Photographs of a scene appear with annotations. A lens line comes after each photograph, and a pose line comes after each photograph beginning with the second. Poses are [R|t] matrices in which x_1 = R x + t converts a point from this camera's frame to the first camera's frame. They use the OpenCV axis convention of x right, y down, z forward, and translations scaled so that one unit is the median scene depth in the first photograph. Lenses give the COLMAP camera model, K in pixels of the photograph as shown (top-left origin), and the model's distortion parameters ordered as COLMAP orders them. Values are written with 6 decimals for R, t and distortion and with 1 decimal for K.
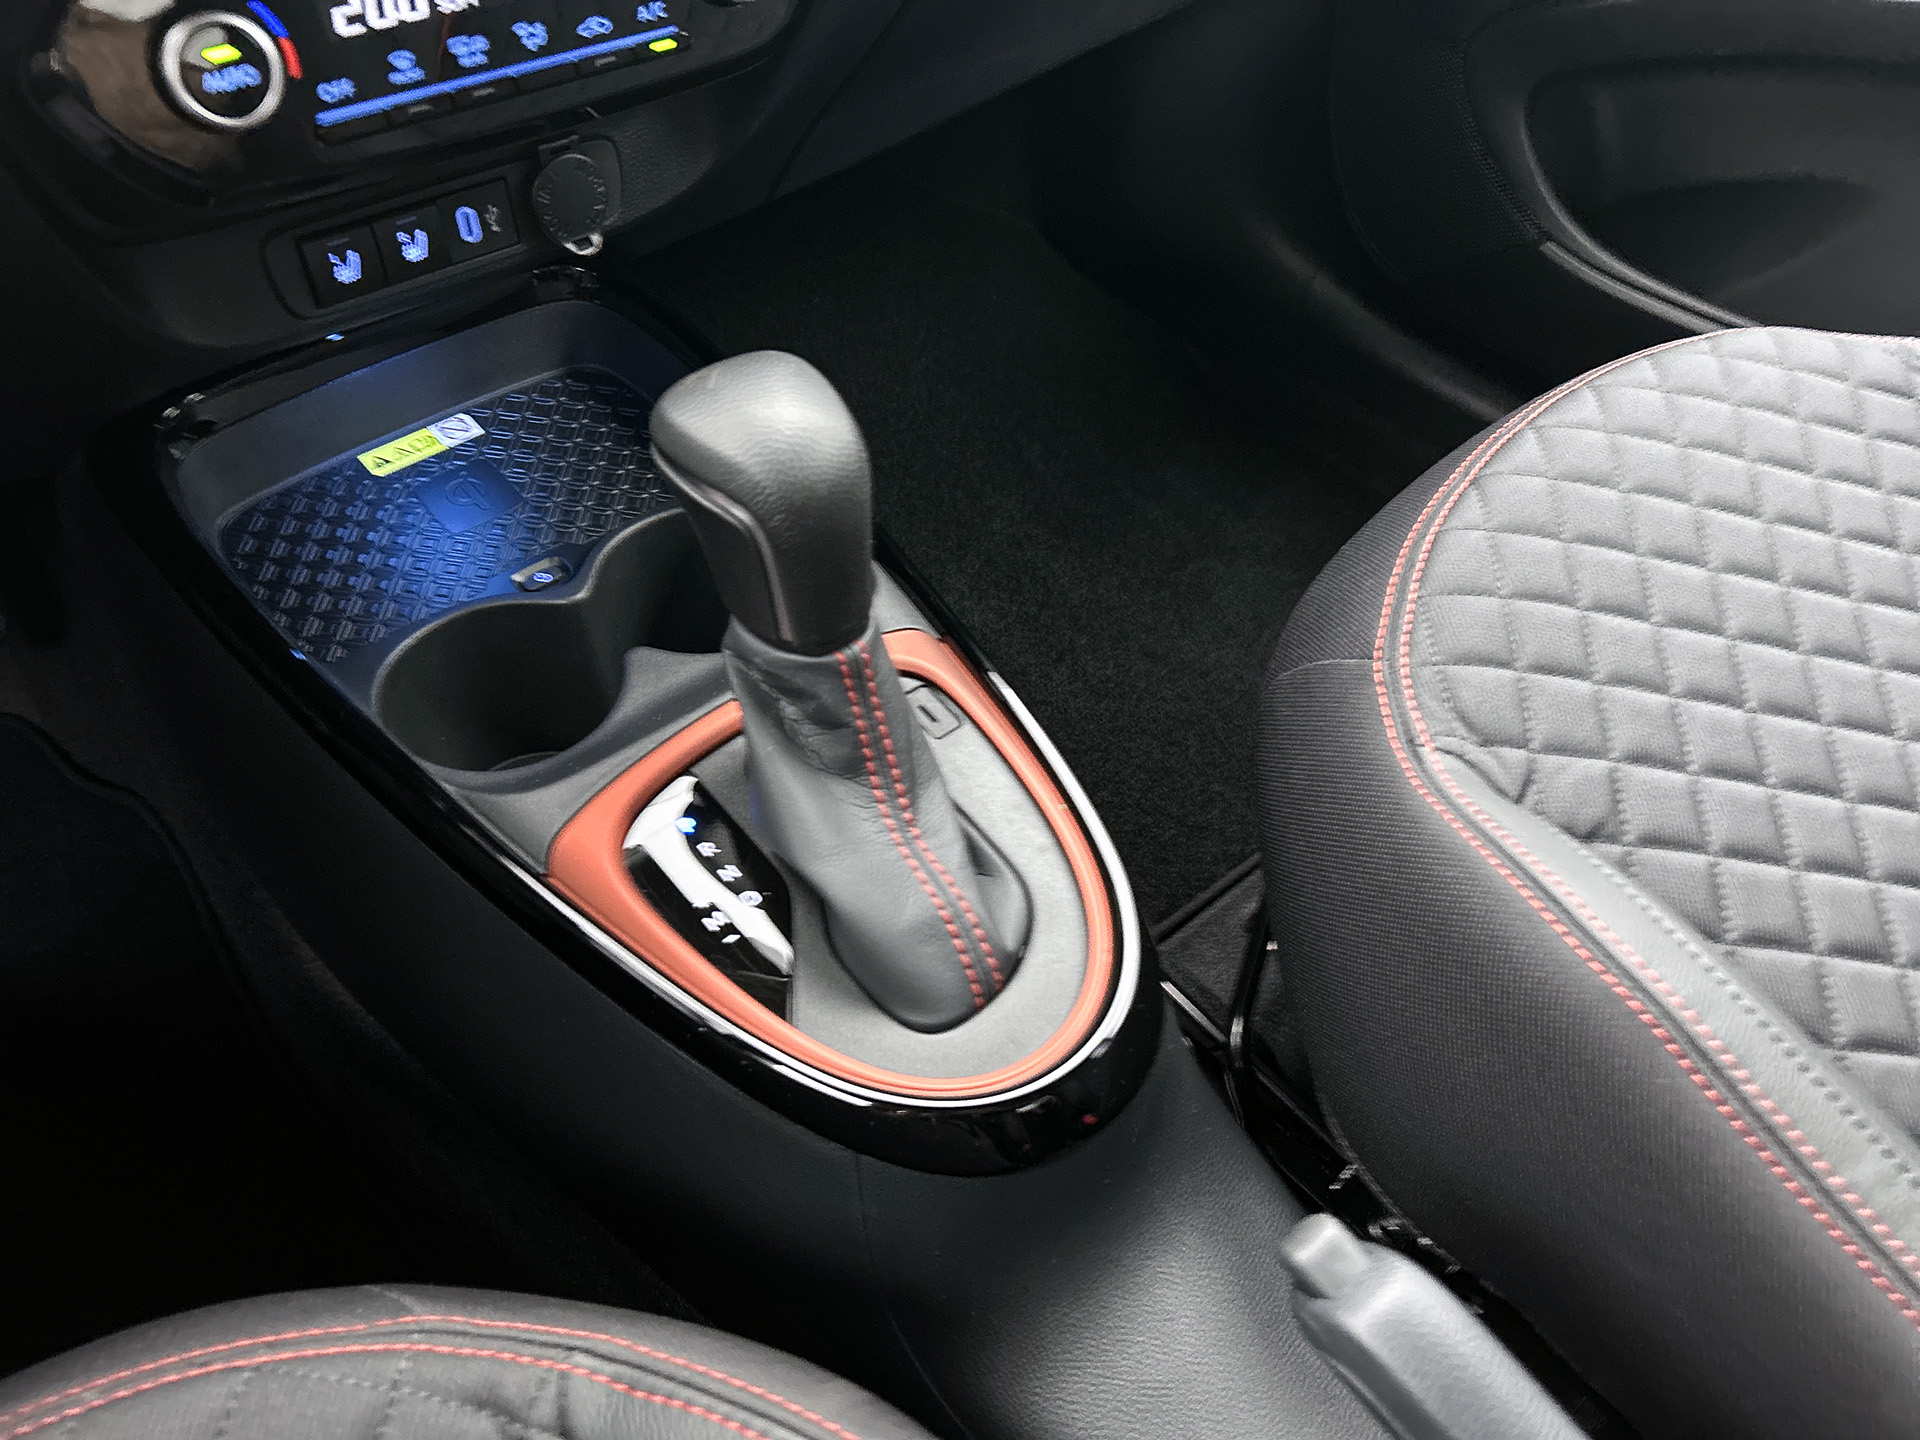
lens RADIAL K [[1433.8, 0, 960.0], [0, 1433.8, 720.0], [0, 0, 1]] dist [0.034165, -0.050351]
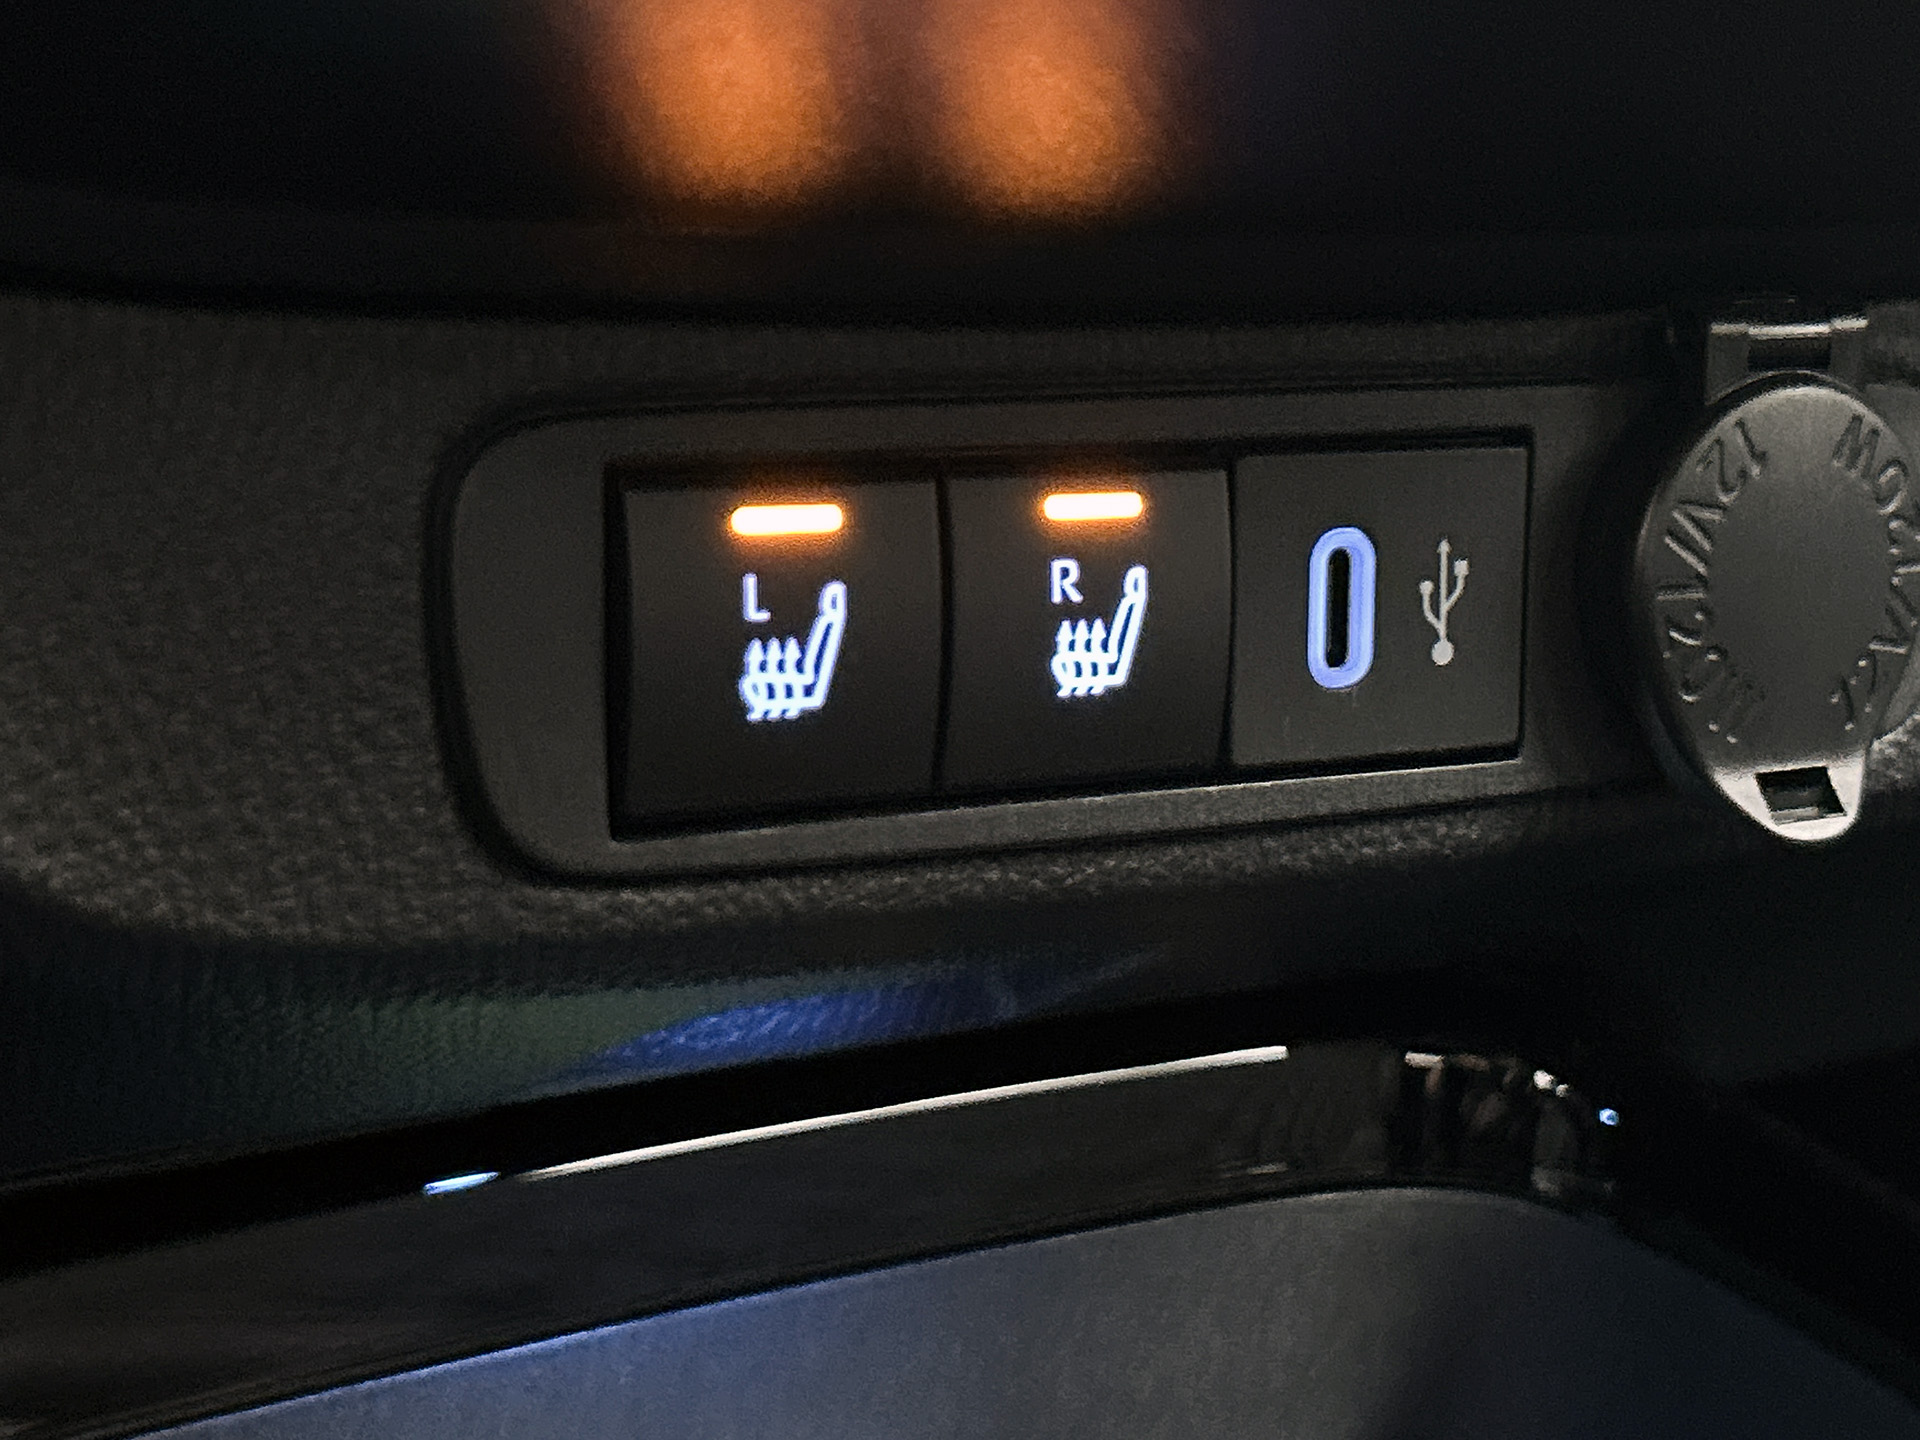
lens RADIAL K [[3344.8, 0, 960.0], [0, 3344.8, 720.0], [0, 0, 1]] dist [0.408031, -2.872495]
pose [[0.984334, 0.061146, -0.165372, -0.312714], [-0.143015, 0.825451, -0.546056, -0.056703], [0.103117, 0.561152, 0.821264, 0.602209]]
